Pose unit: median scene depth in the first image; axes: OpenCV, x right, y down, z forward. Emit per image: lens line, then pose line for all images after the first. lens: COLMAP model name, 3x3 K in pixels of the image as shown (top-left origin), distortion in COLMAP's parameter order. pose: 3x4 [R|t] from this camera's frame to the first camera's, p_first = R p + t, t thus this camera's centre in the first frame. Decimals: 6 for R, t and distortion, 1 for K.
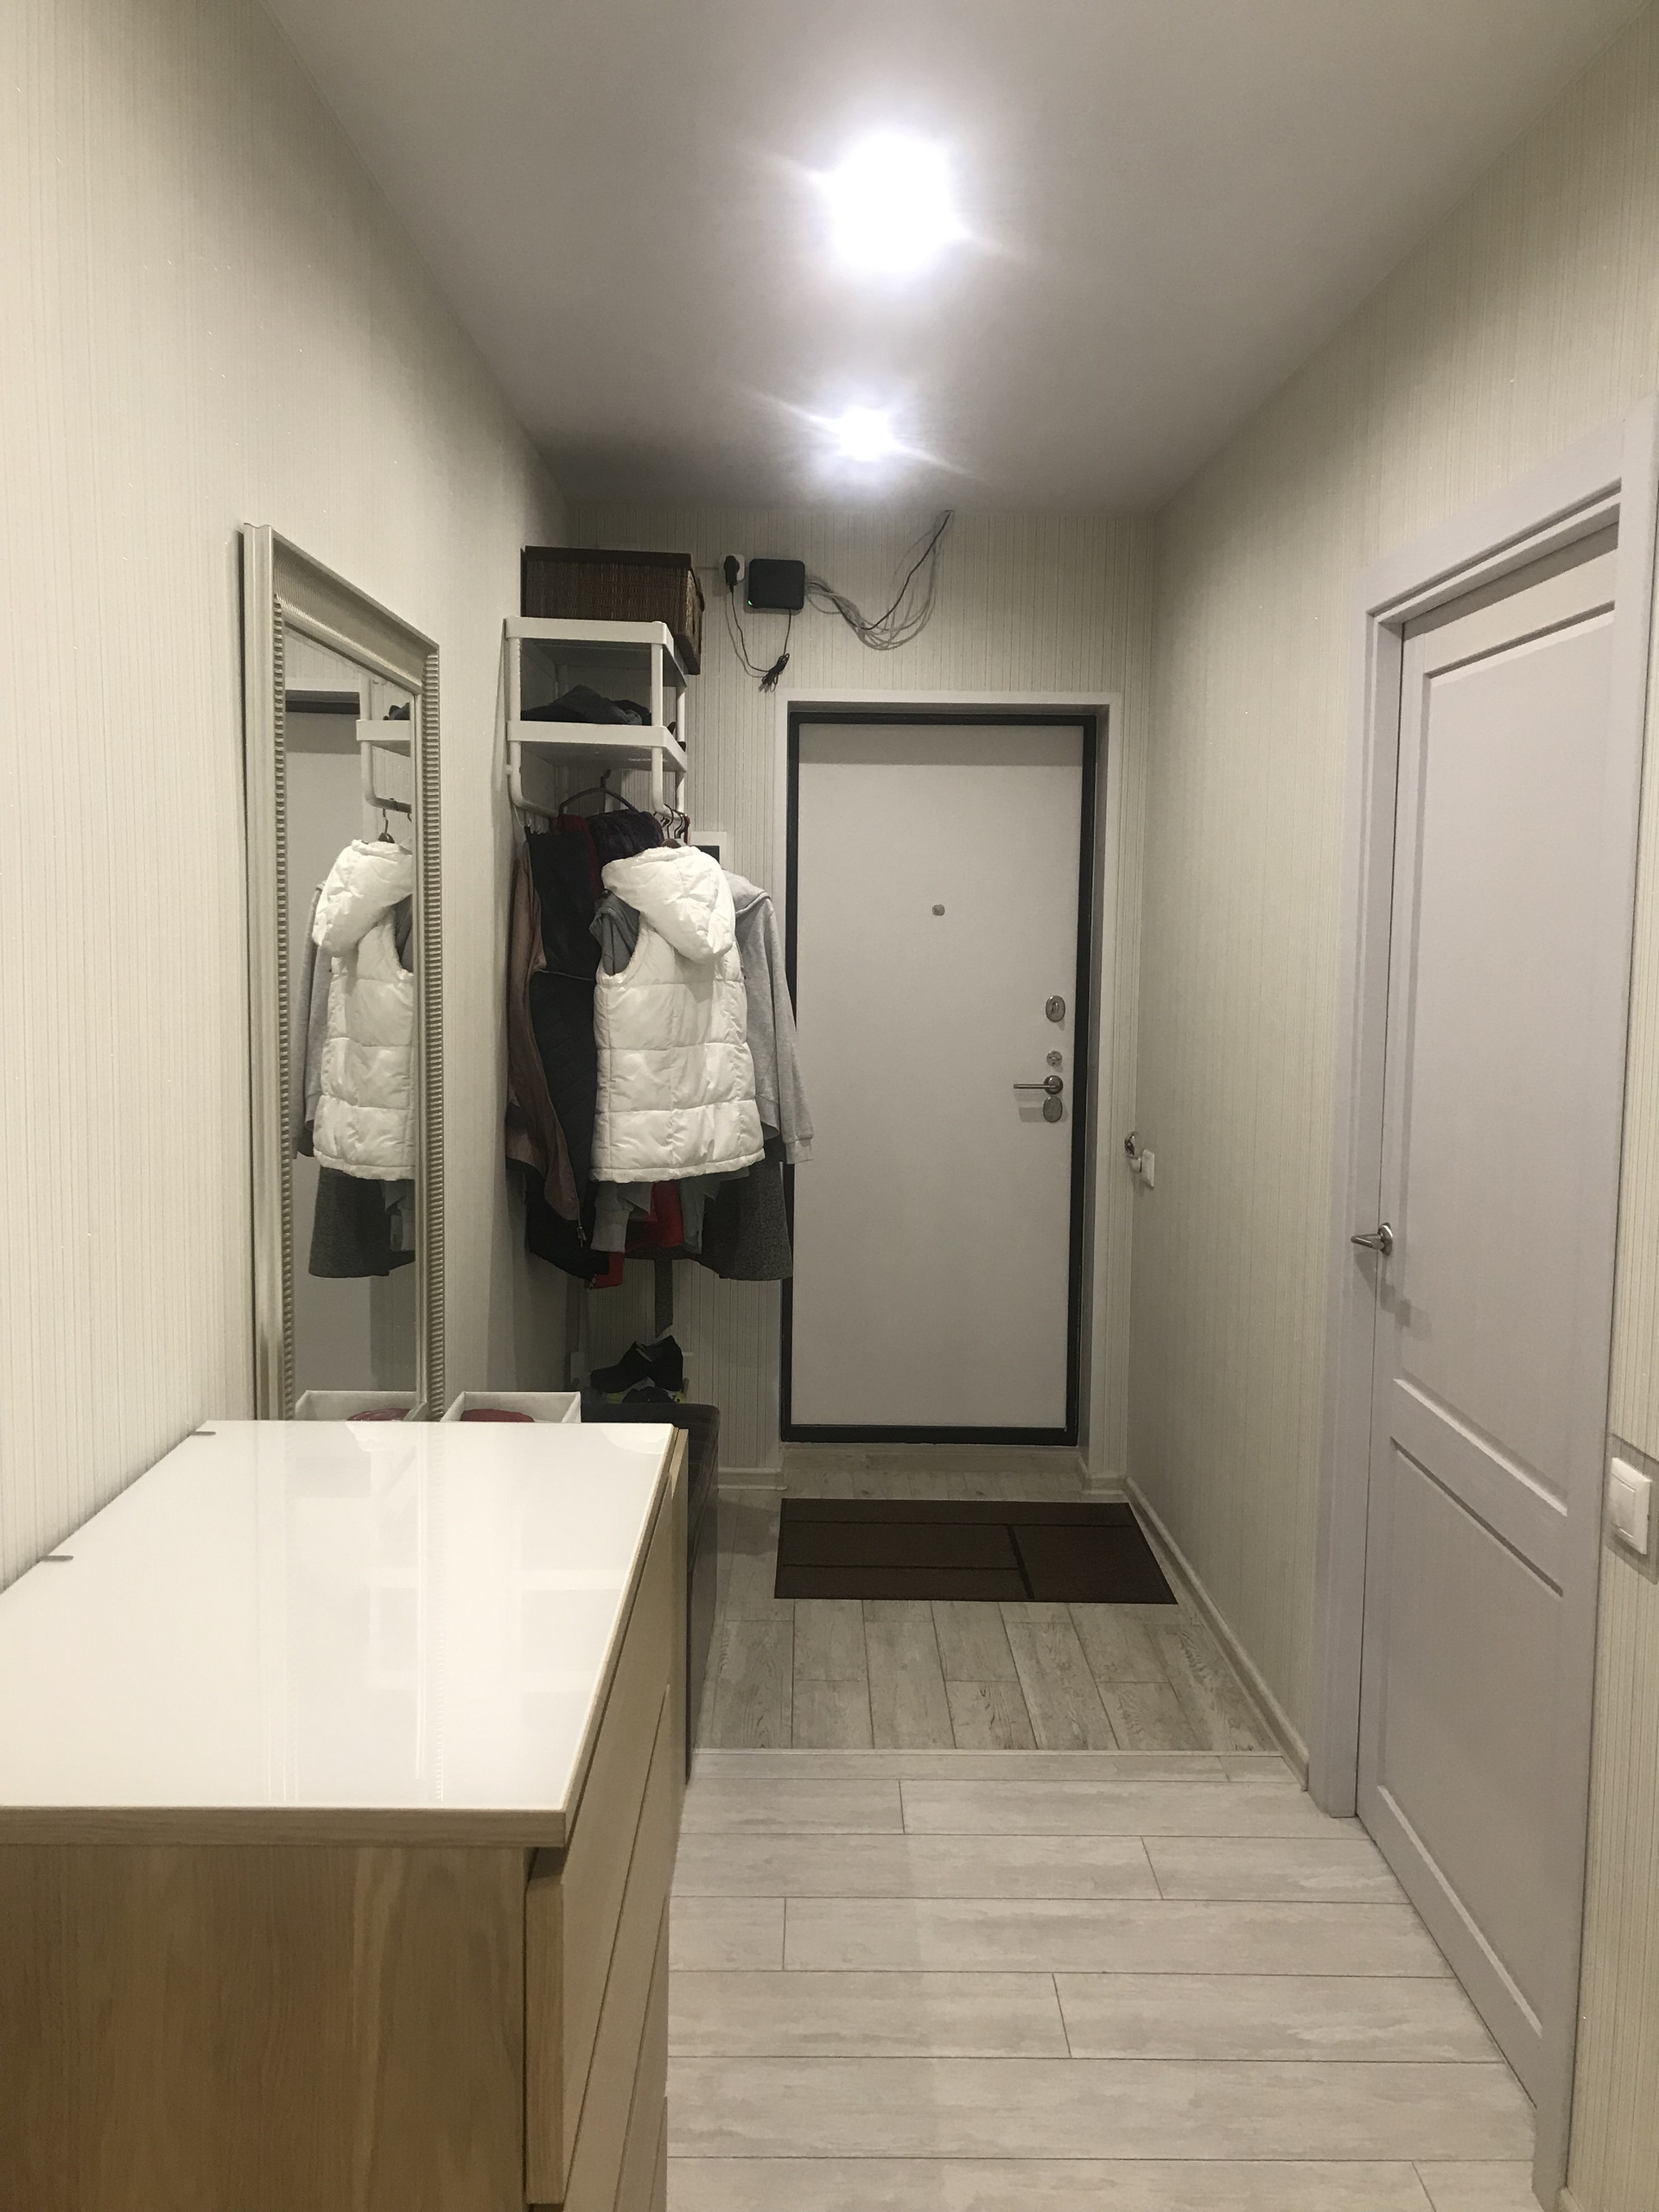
lens RADIAL K [[1853.0, 0, 829.5], [0, 1853.0, 1106.0], [0, 0, 1]] dist [-0.028982, -0.000321]
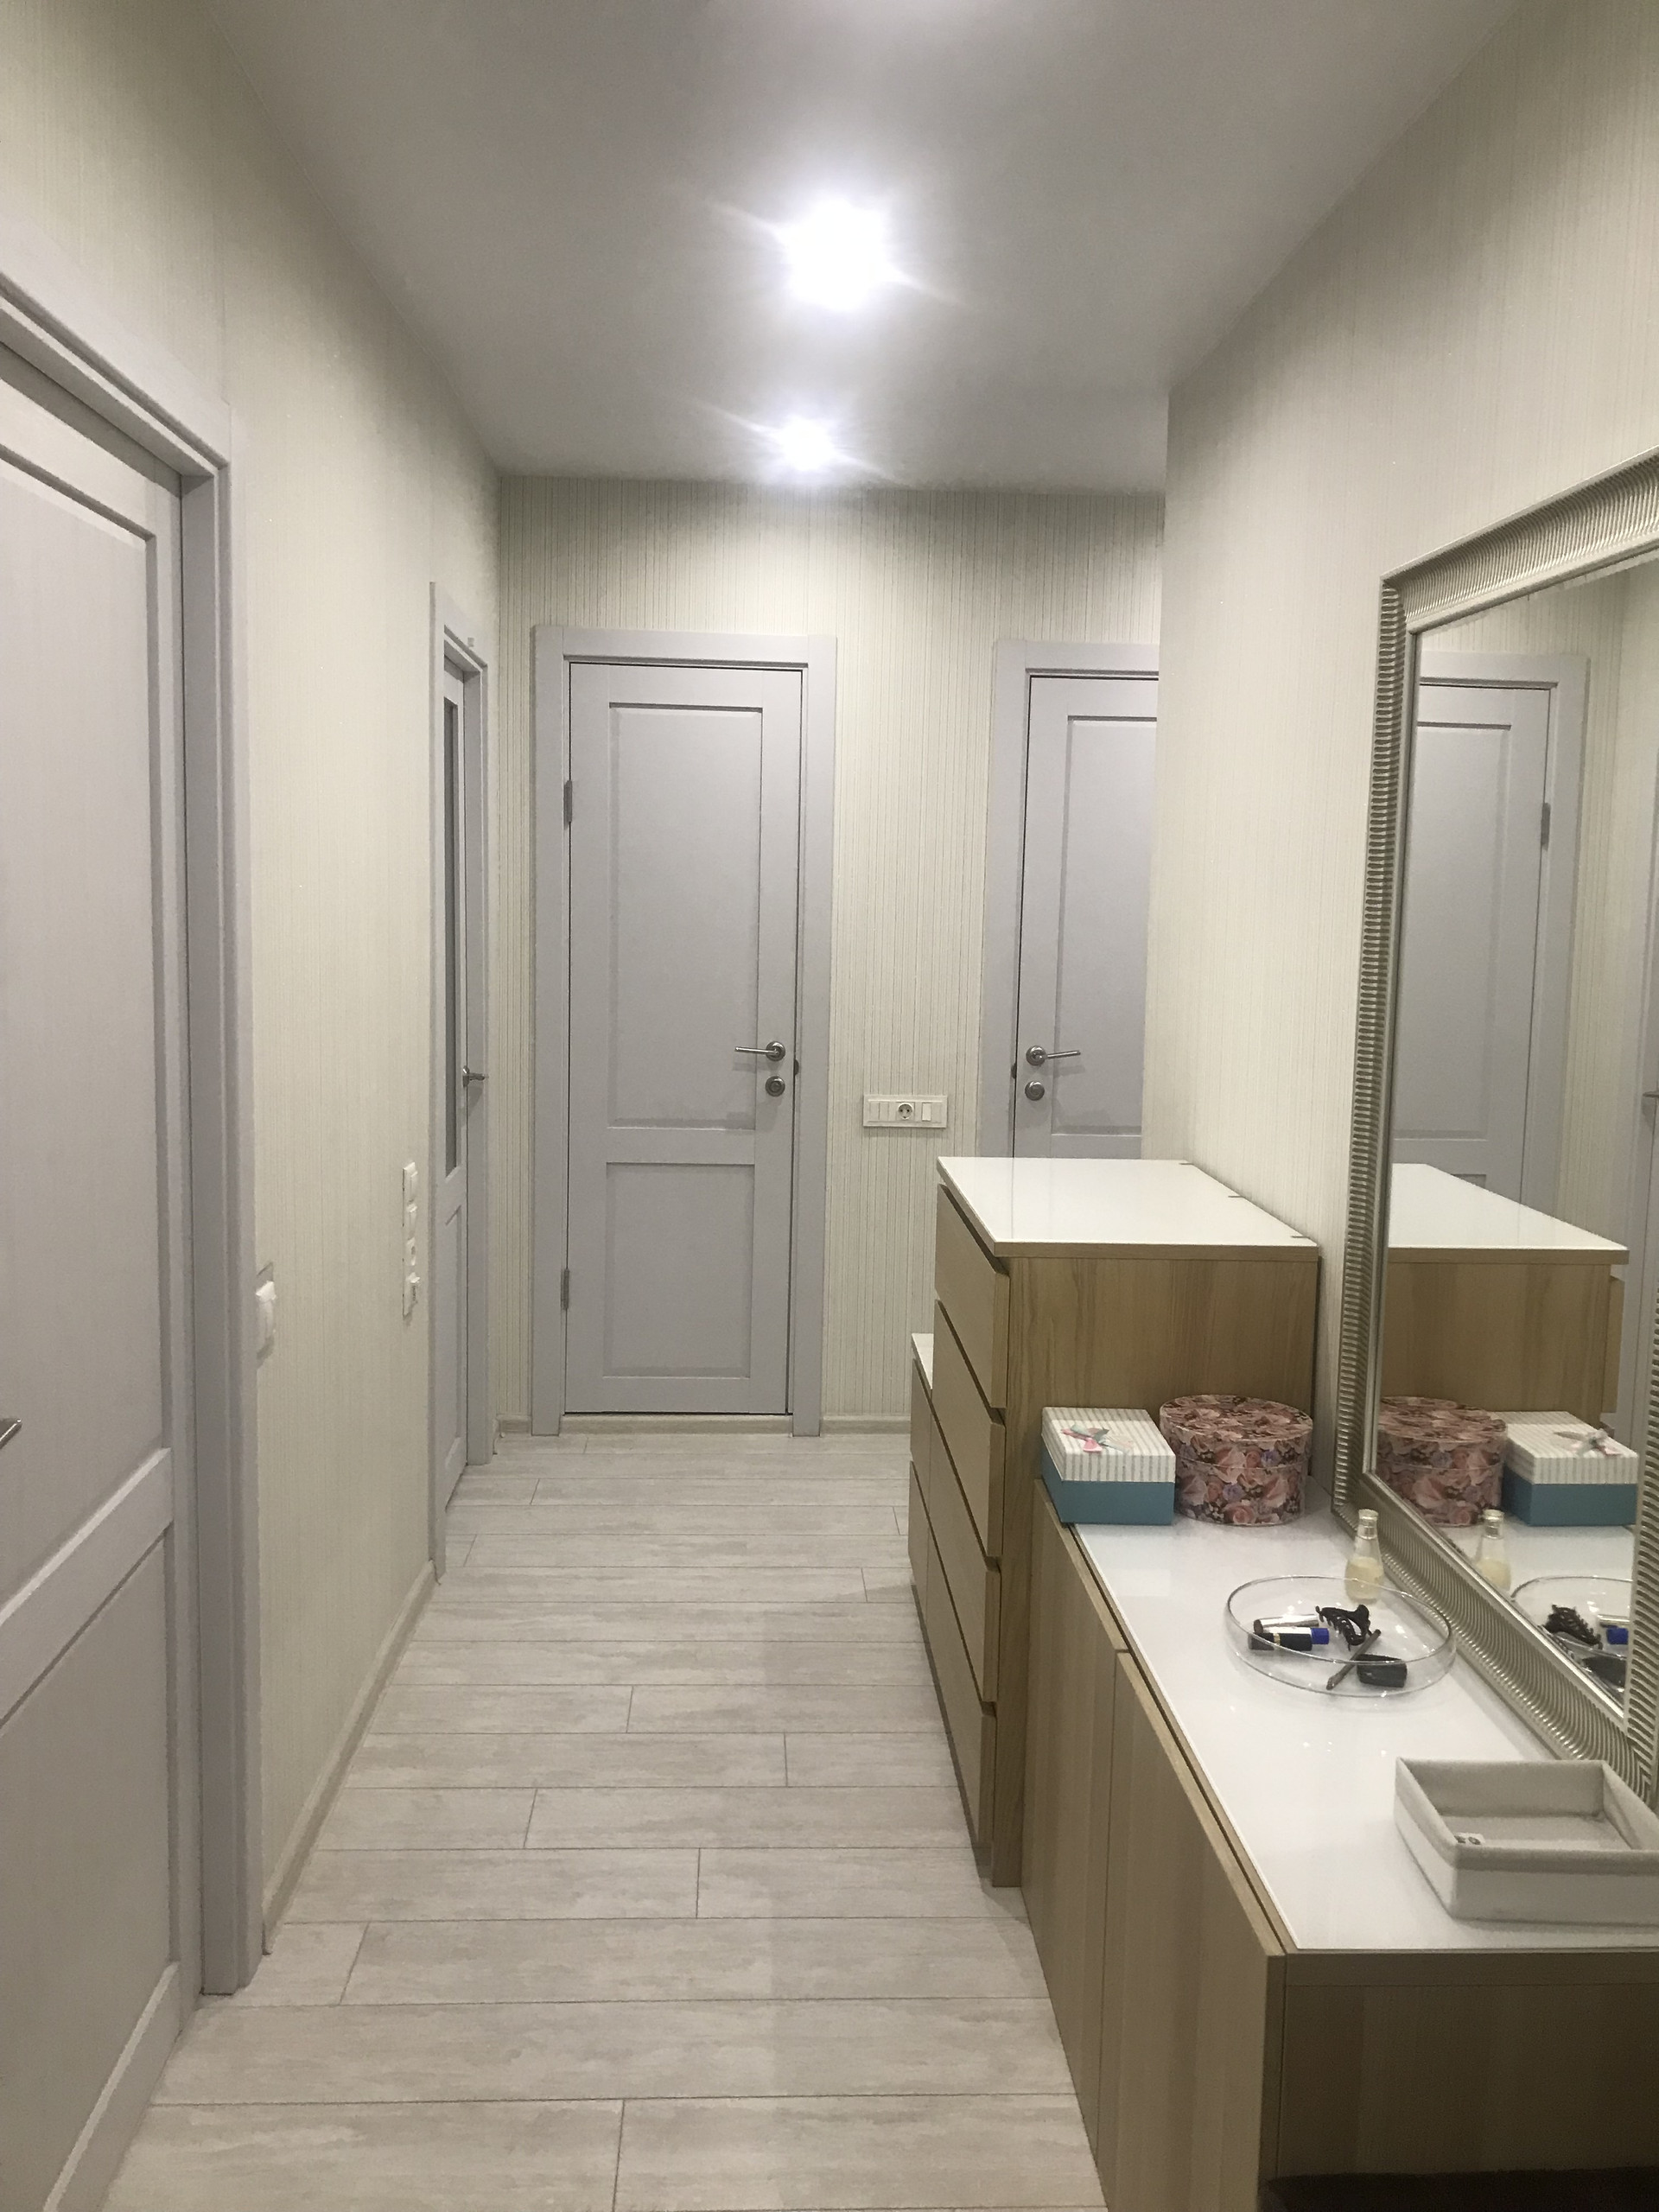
lens RADIAL K [[1853.0, 0, 829.5], [0, 1853.0, 1106.0], [0, 0, 1]] dist [-0.028982, -0.000321]
pose [[-0.998628, -0.031301, -0.041990, 0.084594], [-0.039261, 0.978049, 0.204643, -0.169515], [0.034663, 0.206010, -0.977936, 1.850092]]
